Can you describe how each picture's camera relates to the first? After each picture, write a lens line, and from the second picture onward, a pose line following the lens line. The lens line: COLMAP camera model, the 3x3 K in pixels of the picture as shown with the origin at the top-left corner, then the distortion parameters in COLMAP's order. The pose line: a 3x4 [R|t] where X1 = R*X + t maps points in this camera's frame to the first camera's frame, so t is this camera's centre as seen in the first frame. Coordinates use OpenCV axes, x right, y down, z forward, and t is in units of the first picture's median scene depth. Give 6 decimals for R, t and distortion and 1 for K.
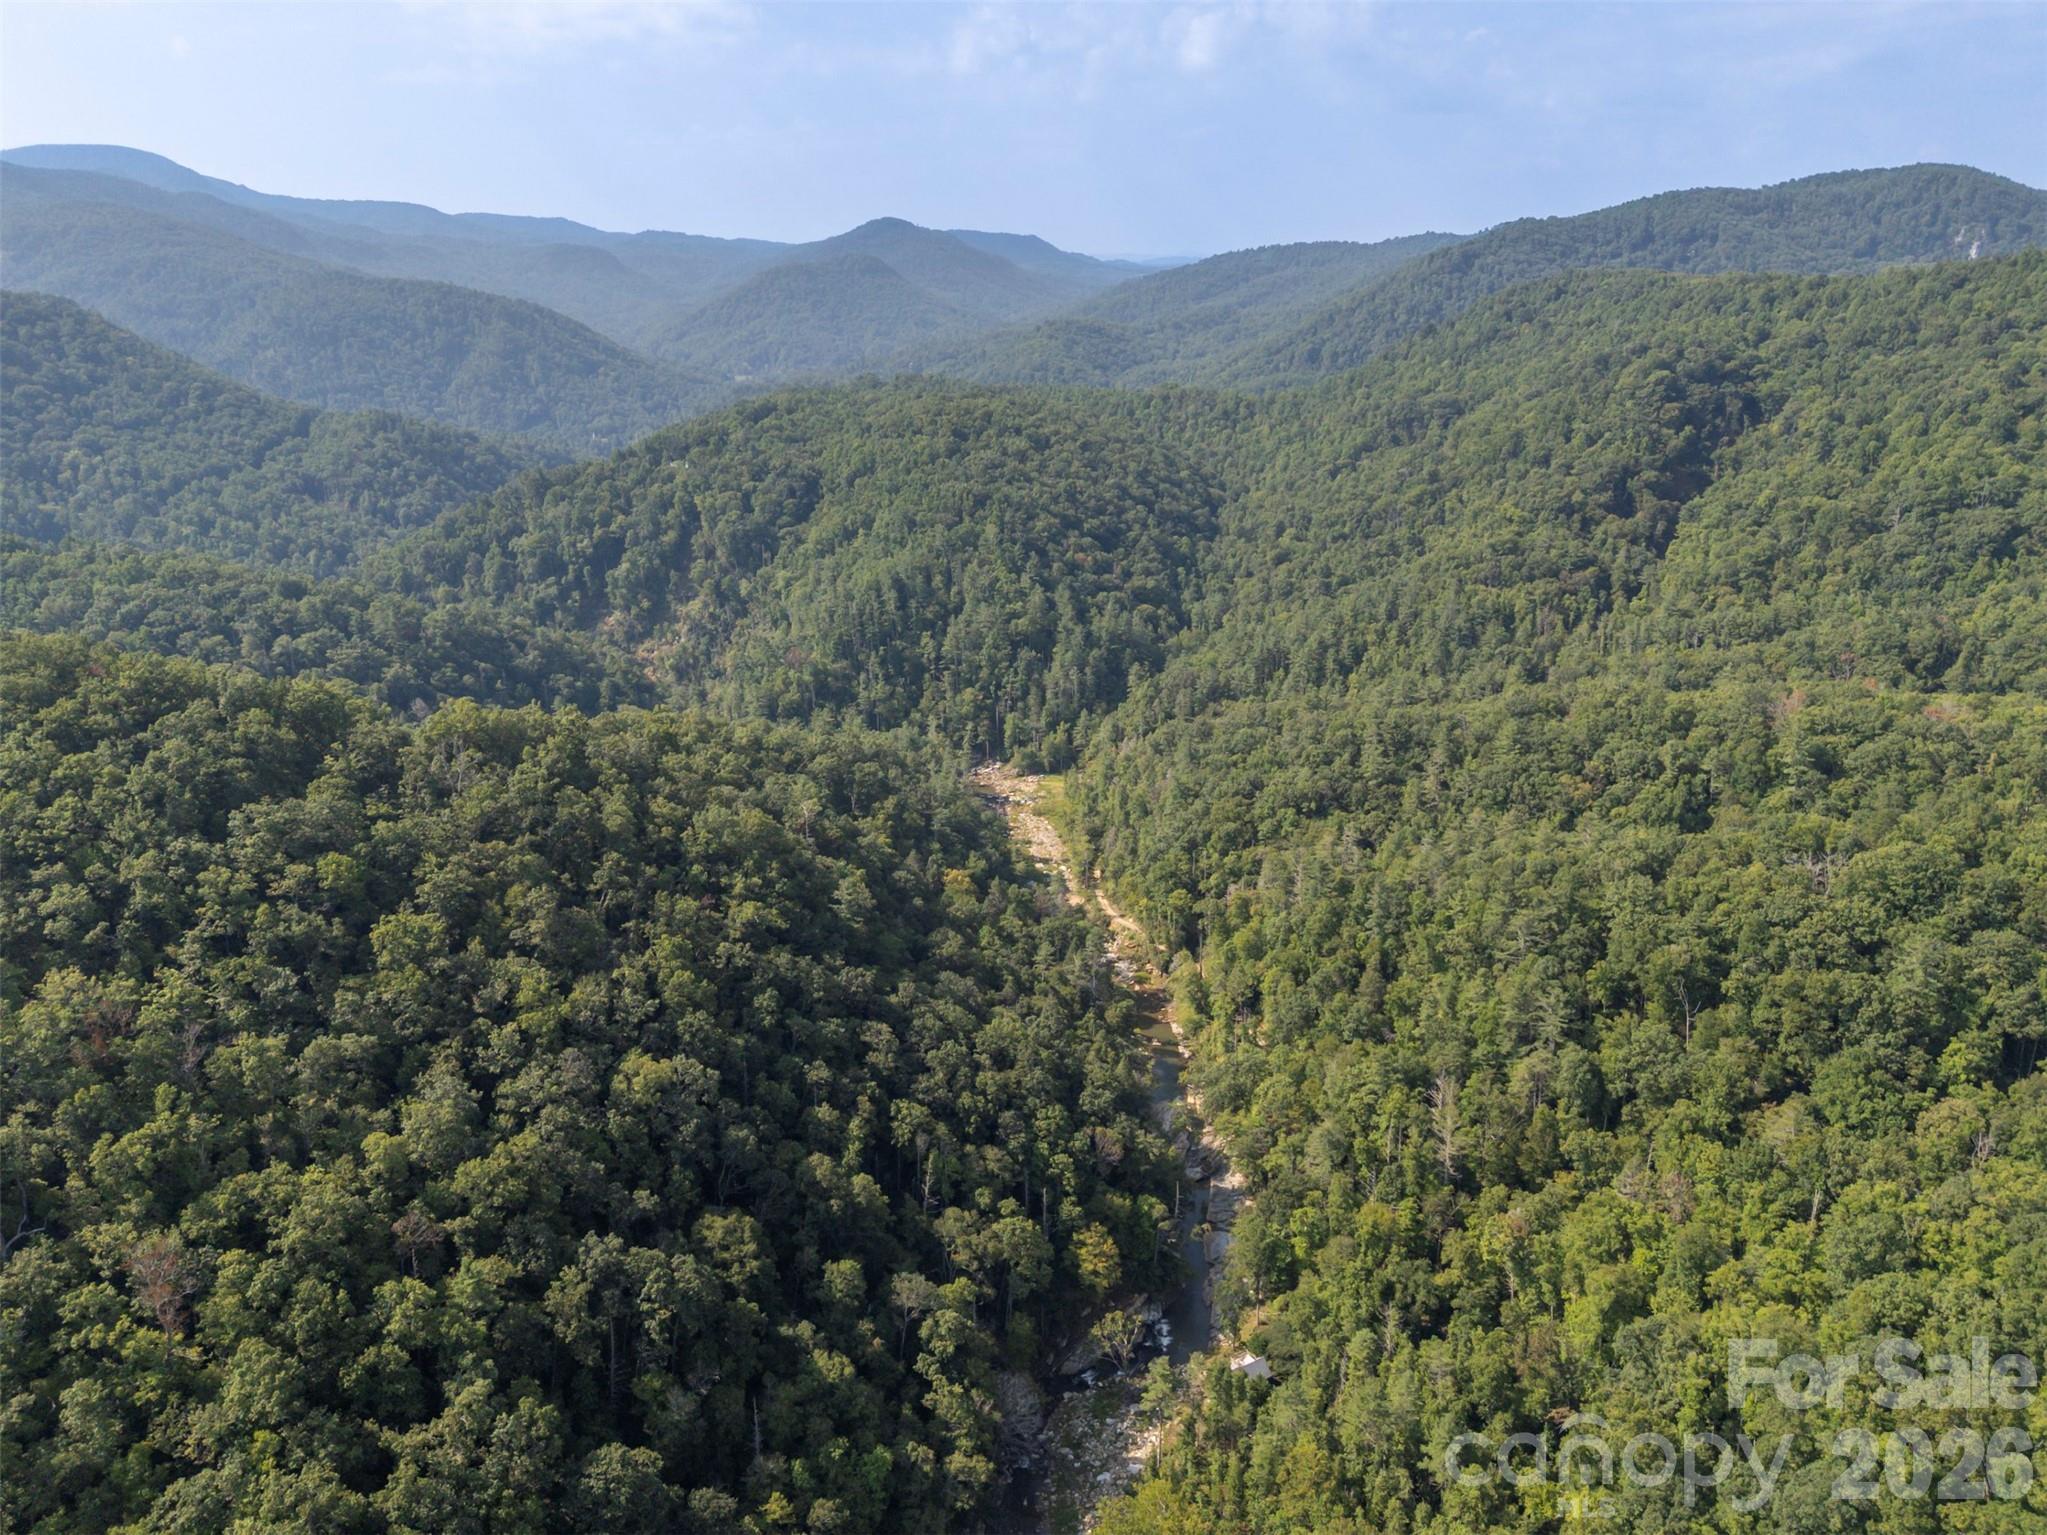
lens RADIAL K [[1501.2, 0, 1024.4], [0, 1501.2, 766.6], [0, 0, 1]] dist [0.083076, -0.078739]
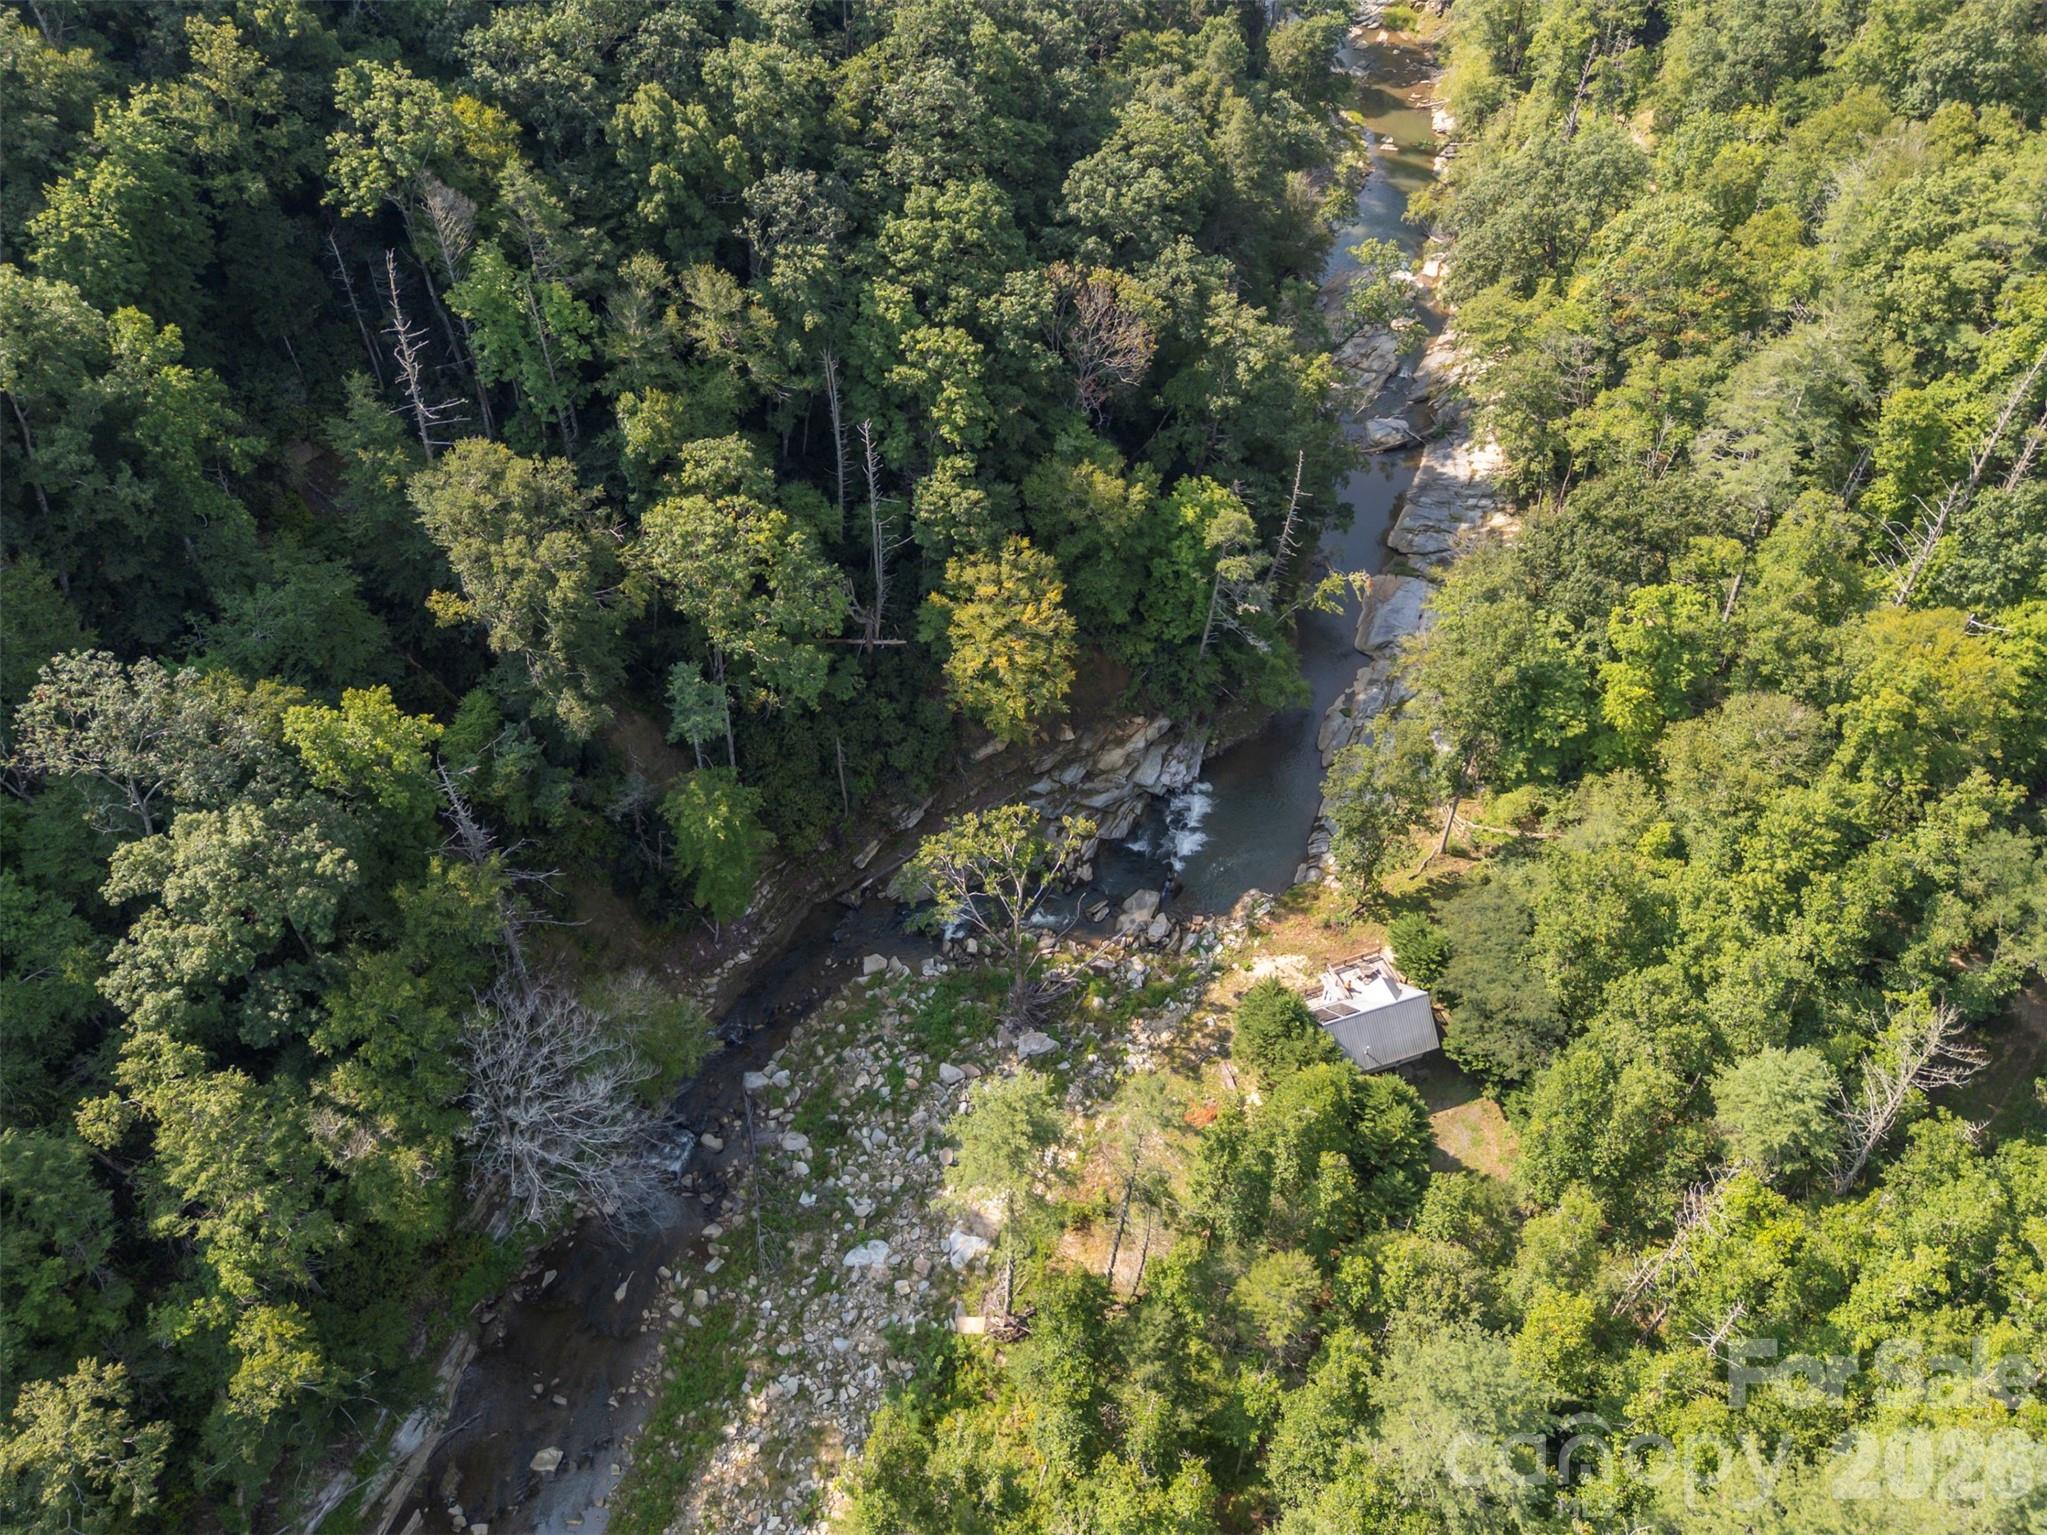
lens RADIAL K [[1501.2, 0, 1019.1], [0, 1501.2, 760.6], [0, 0, 1]] dist [0.083076, -0.078739]
pose [[0.976494, 0.164501, -0.139282, 0.099871], [-0.075963, 0.867363, 0.491844, 0.172643], [0.201717, -0.469703, 0.859471, 0.664745]]
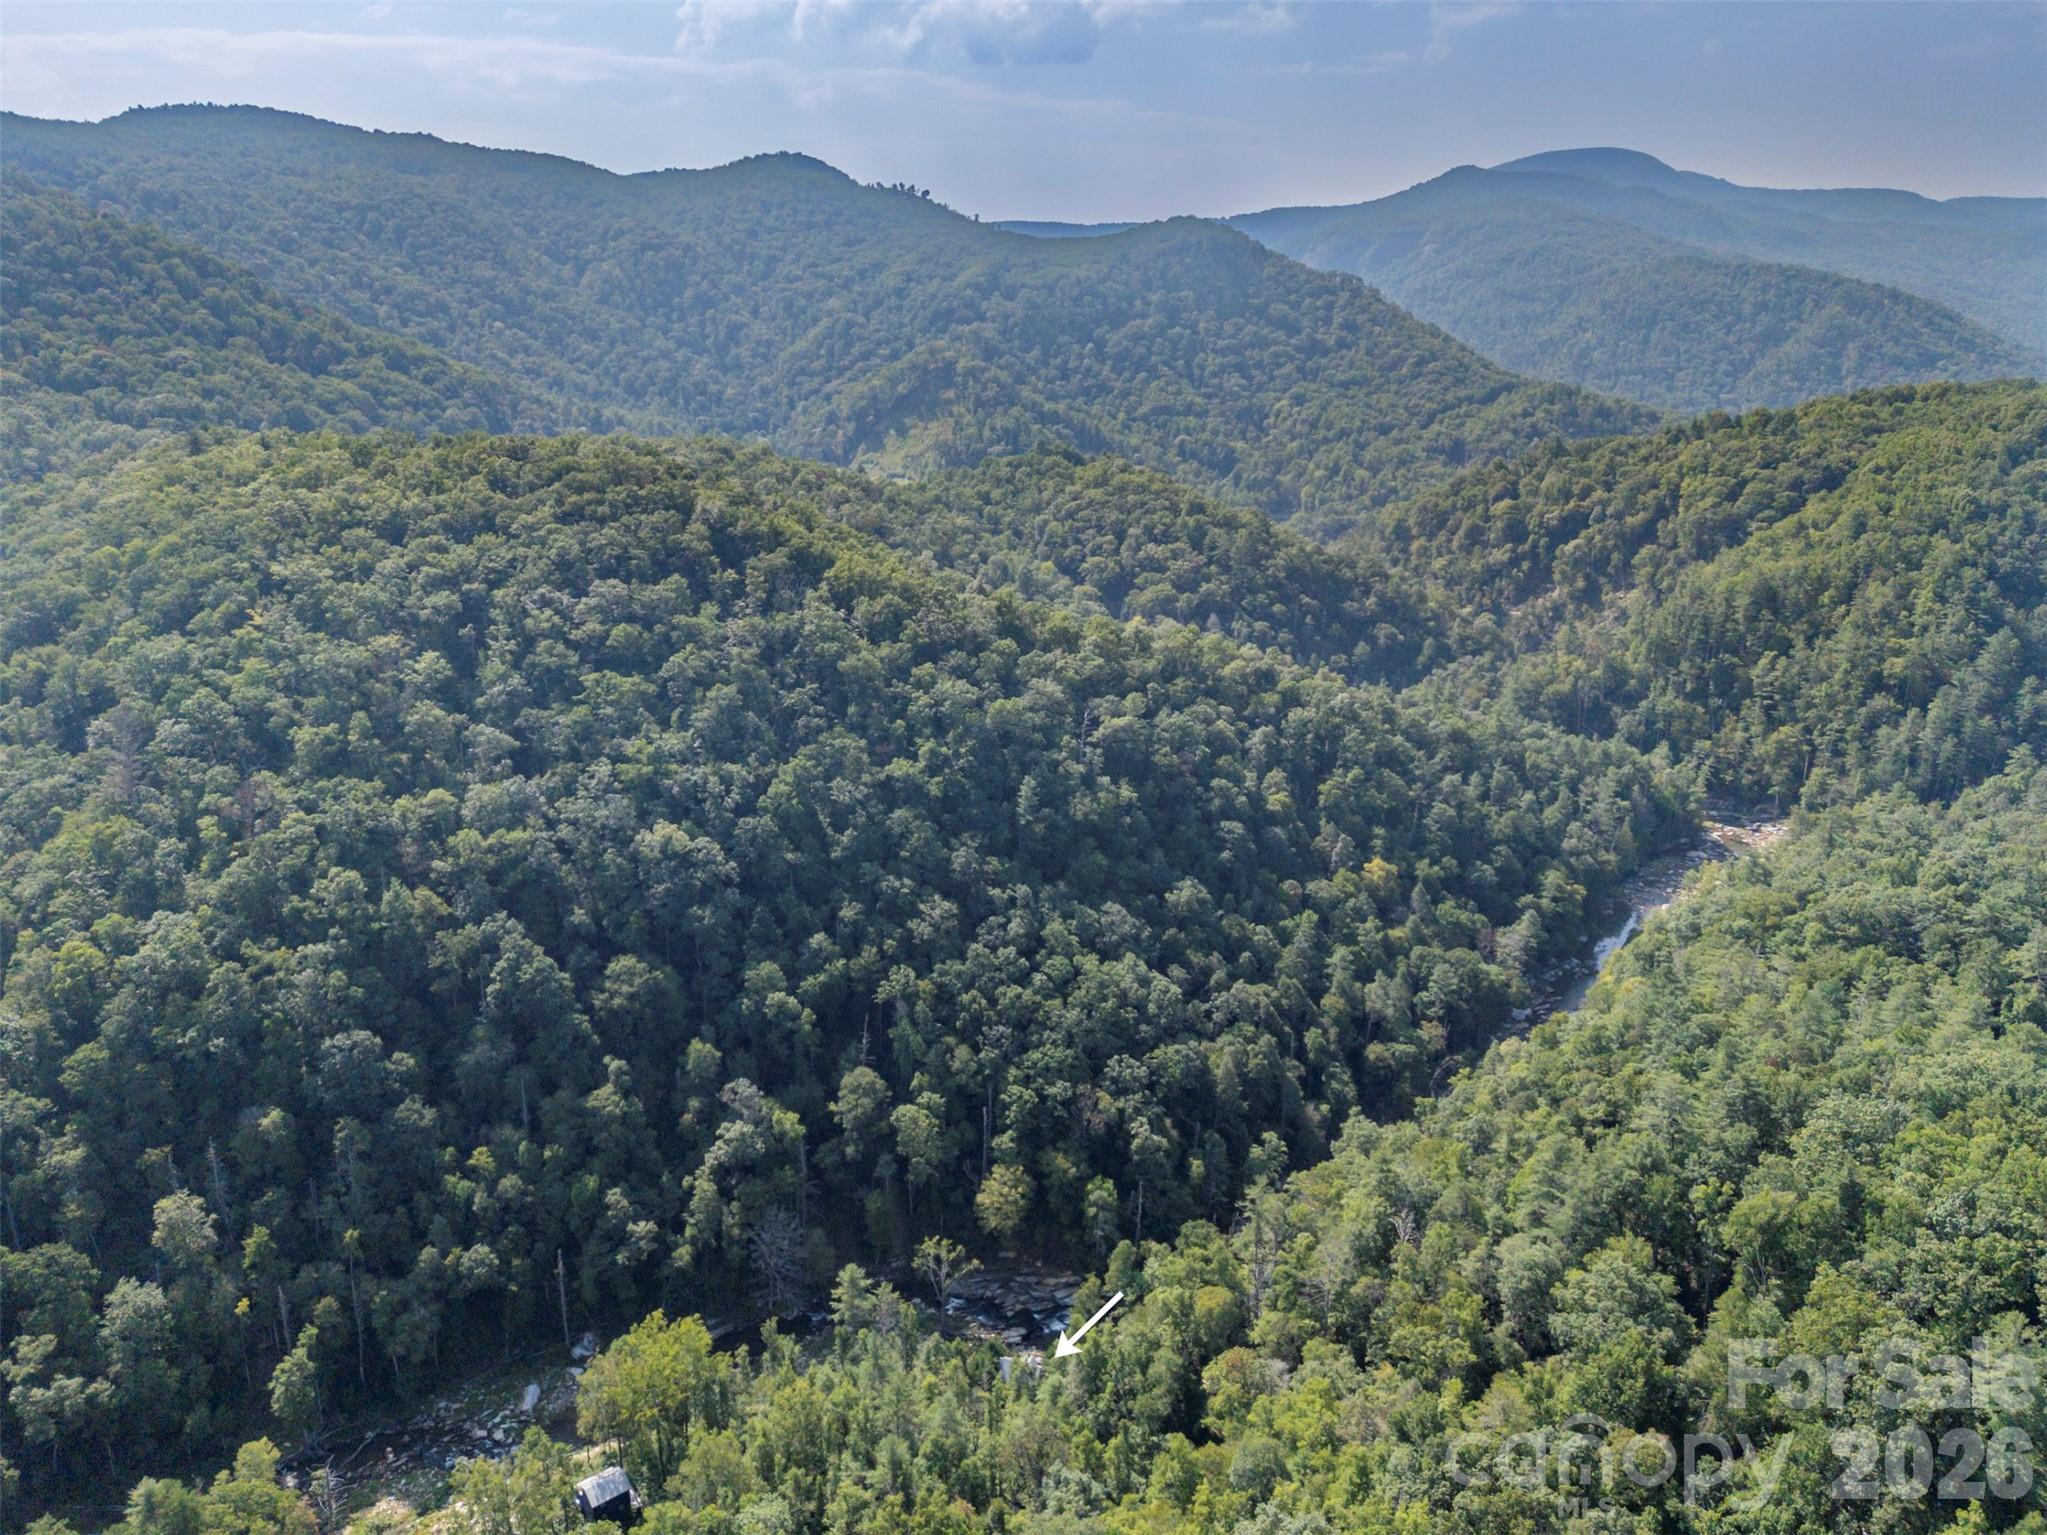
lens RADIAL K [[1501.2, 0, 1019.6], [0, 1501.2, 749.2], [0, 0, 1]] dist [0.083076, -0.078739]
pose [[0.631596, 0.239475, -0.737386, 0.671396], [-0.245533, 0.963928, 0.102740, -0.050726], [0.735391, 0.116163, 0.667612, 0.320389]]
